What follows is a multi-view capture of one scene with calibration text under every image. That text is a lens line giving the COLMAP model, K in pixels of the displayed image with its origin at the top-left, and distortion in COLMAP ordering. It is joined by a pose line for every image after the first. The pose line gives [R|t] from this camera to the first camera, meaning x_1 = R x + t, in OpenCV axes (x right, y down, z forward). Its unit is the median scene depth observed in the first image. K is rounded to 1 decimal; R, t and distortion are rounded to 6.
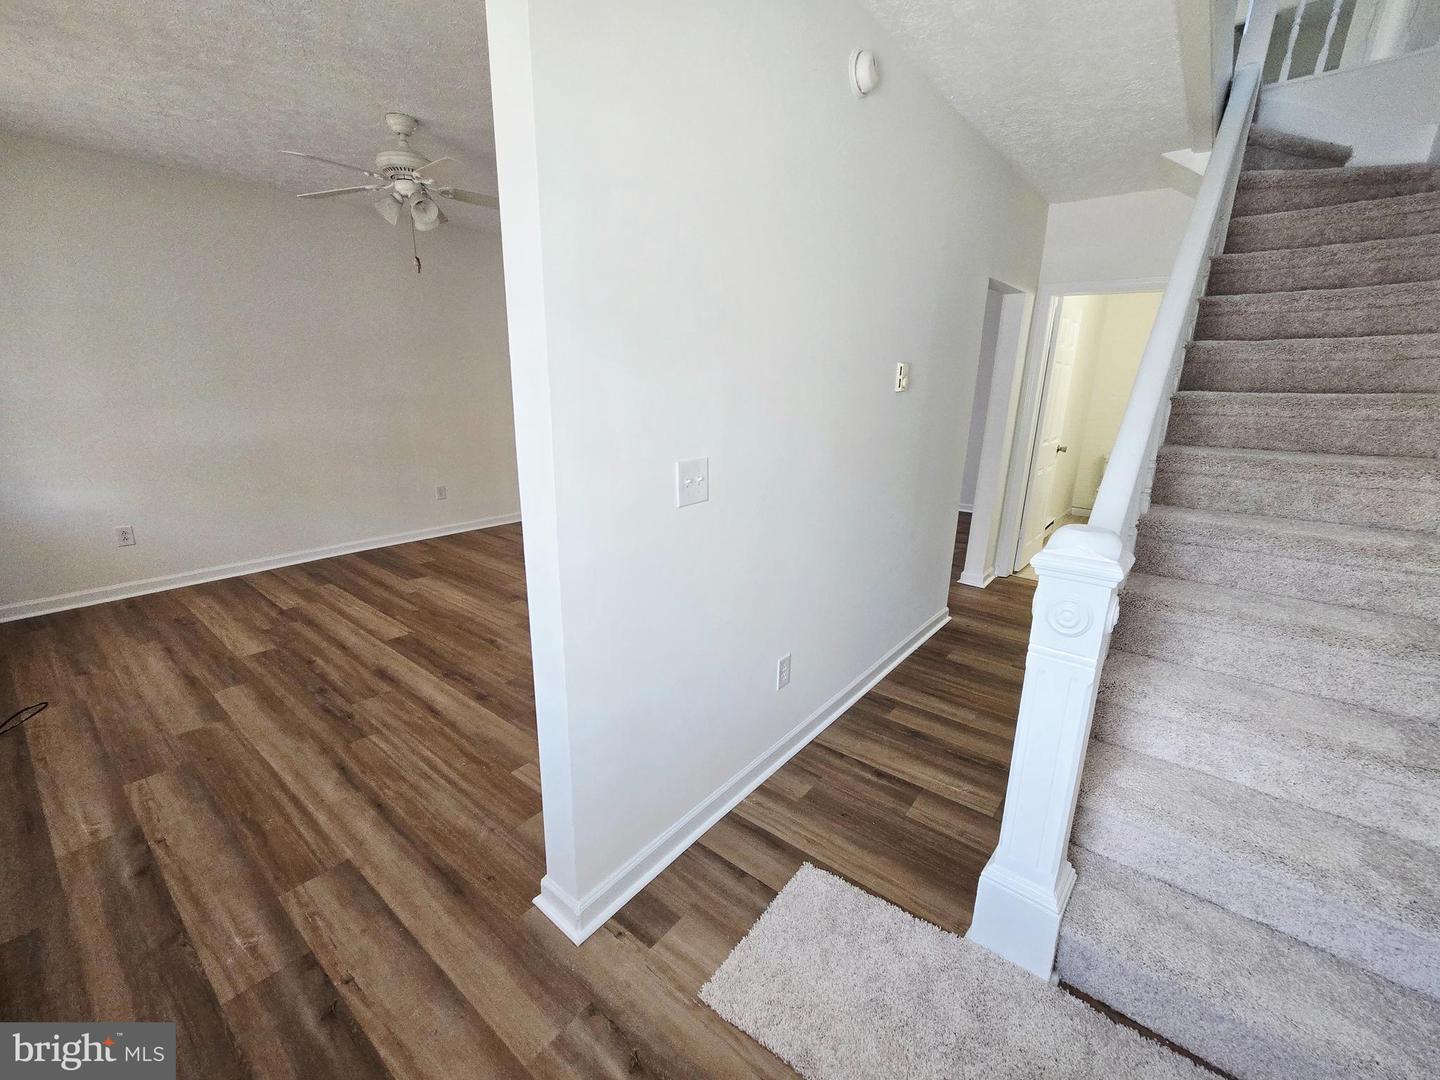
lens RADIAL K [[601.0, 0, 724.9], [0, 601.0, 552.1], [0, 0, 1]] dist [-0.003602, 0.000984]
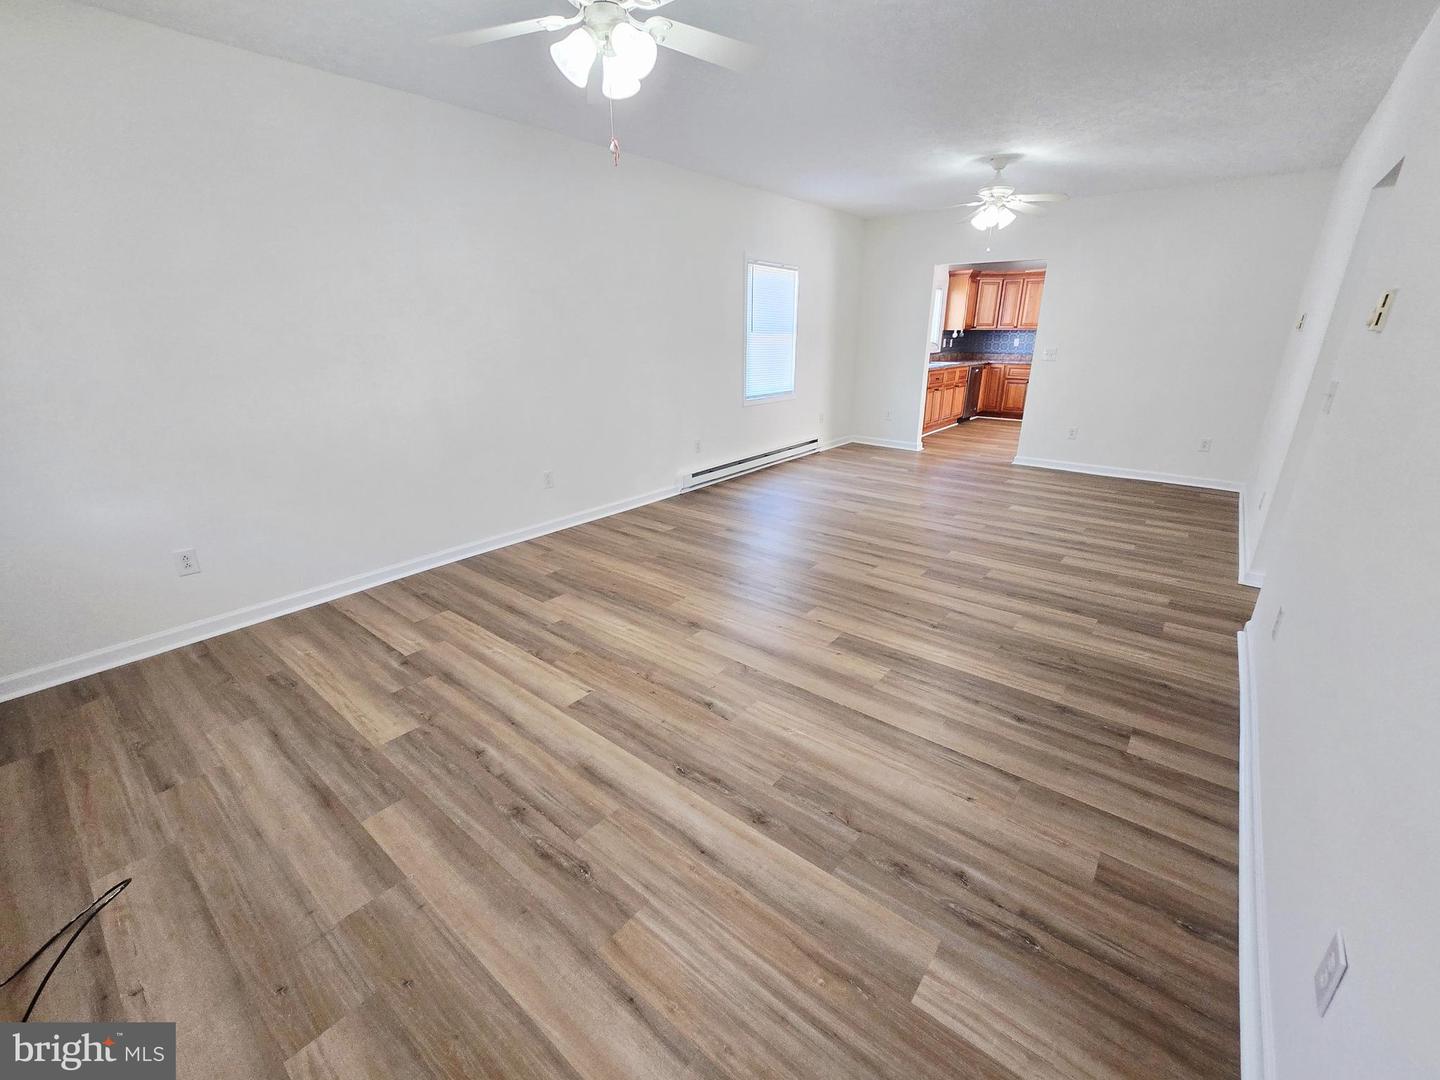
lens RADIAL K [[601.0, 0, 717.0], [0, 601.0, 533.0], [0, 0, 1]] dist [-0.003602, 0.000984]
pose [[0.999546, -0.024401, -0.017670, -0.368706], [0.025140, 0.998763, 0.042908, -0.089620], [0.016601, -0.043333, 0.998923, 0.295122]]
